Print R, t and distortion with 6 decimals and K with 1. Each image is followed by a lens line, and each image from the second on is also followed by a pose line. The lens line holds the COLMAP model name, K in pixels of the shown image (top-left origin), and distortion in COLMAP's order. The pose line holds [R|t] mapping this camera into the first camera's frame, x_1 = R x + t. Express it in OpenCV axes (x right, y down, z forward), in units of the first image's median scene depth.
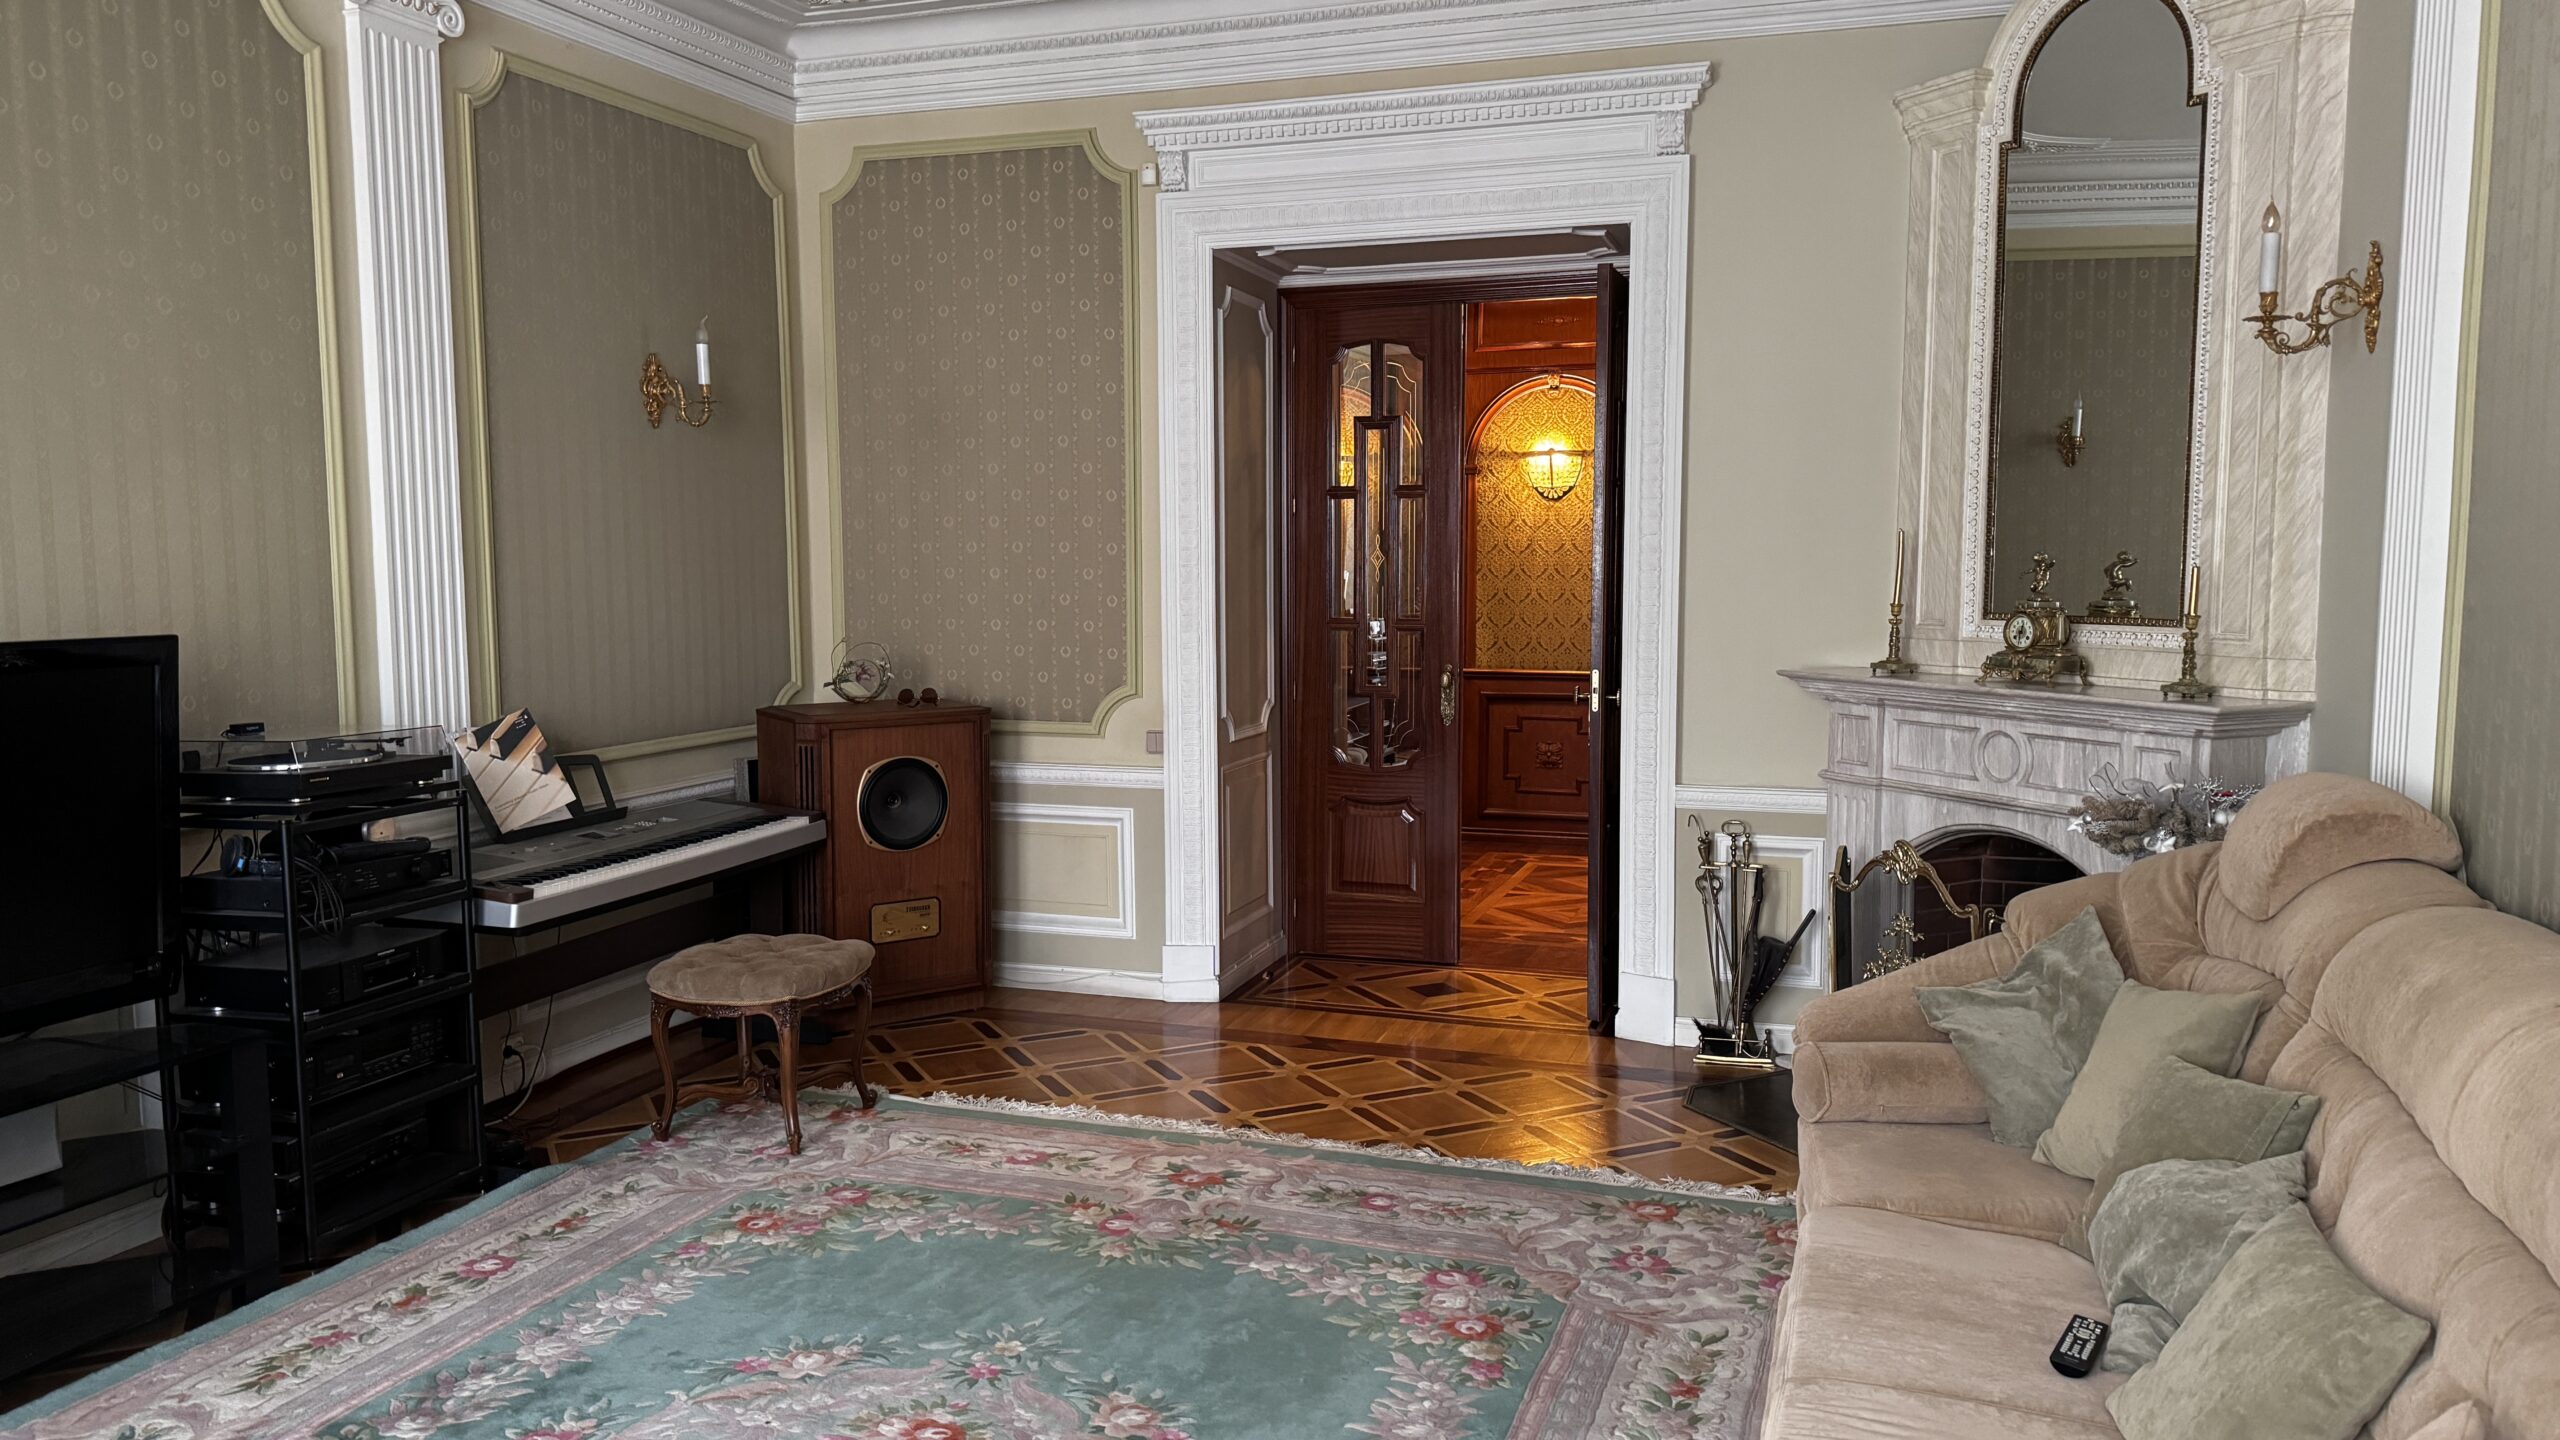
lens RADIAL K [[1792.7, 0, 1292.3], [0, 1792.7, 724.0], [0, 0, 1]] dist [0.122252, -0.192443]
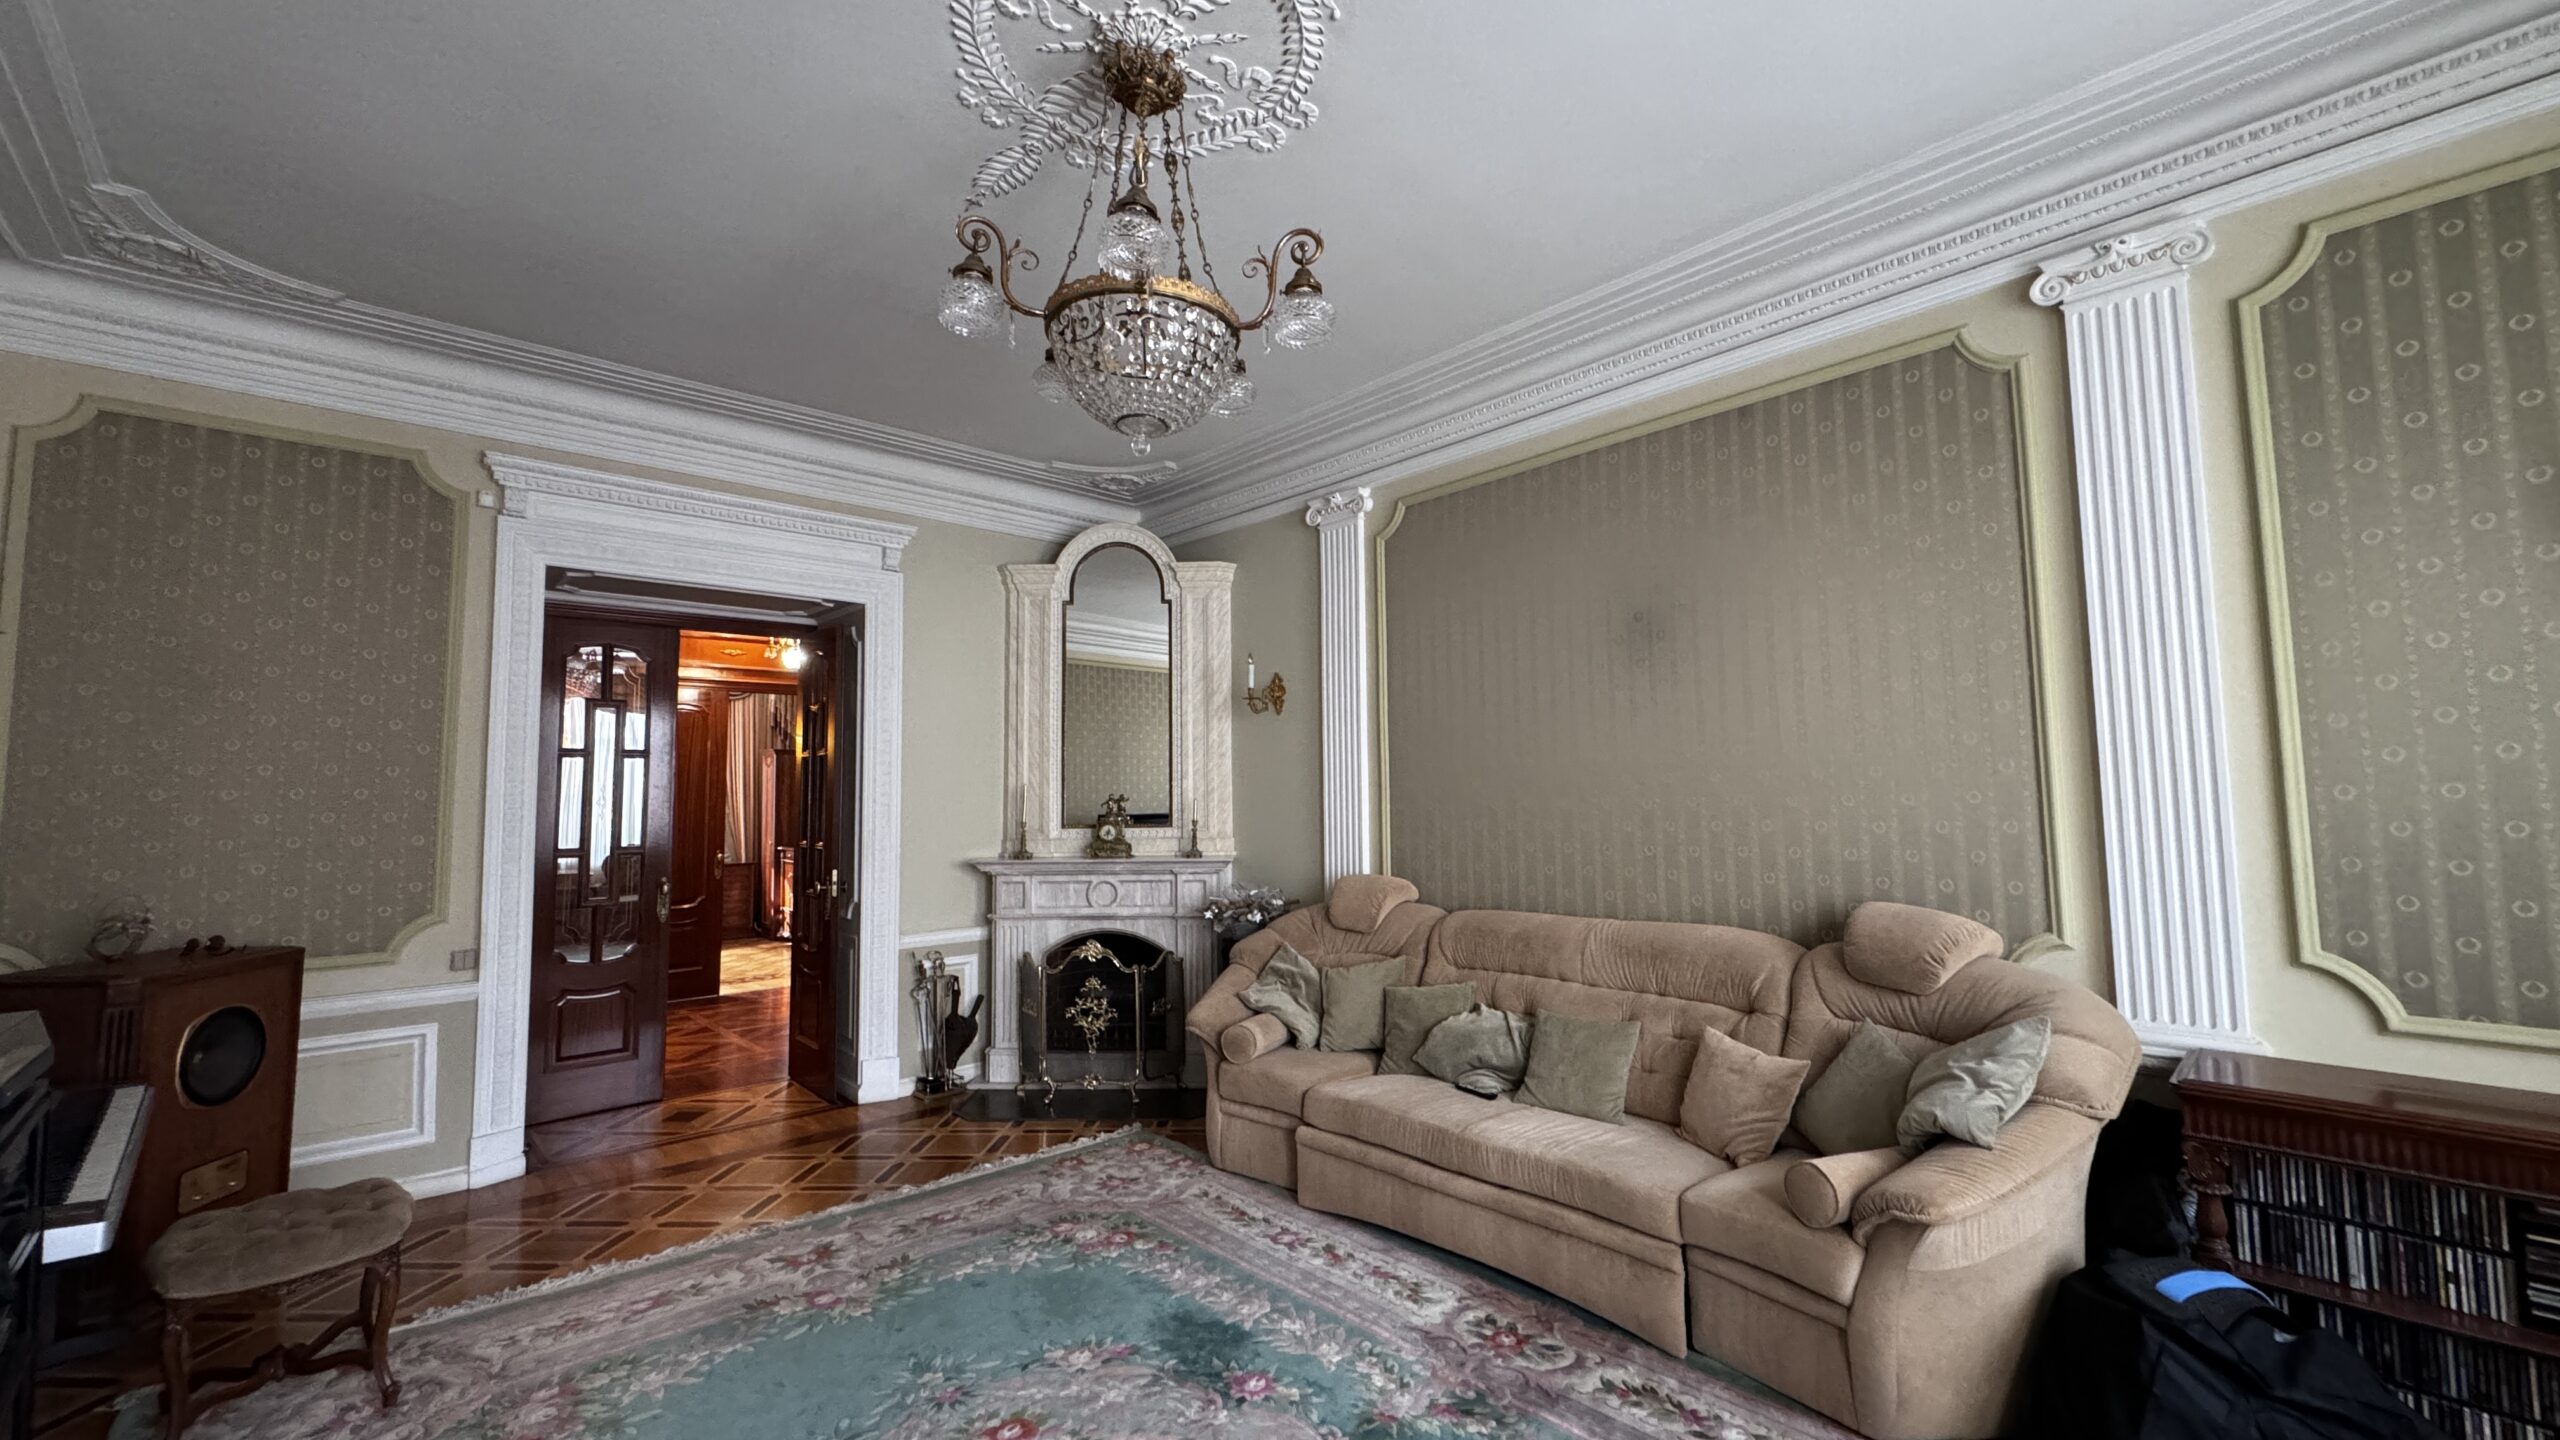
lens RADIAL K [[1028.2, 0, 1286.8], [0, 1028.2, 716.7], [0, 0, 1]] dist [0.000497, 0.000041]
pose [[0.466255, 0.063876, 0.882341, -0.532774], [0.094237, 0.988128, -0.121332, -0.018605], [-0.879617, 0.139721, 0.454700, 0.253106]]
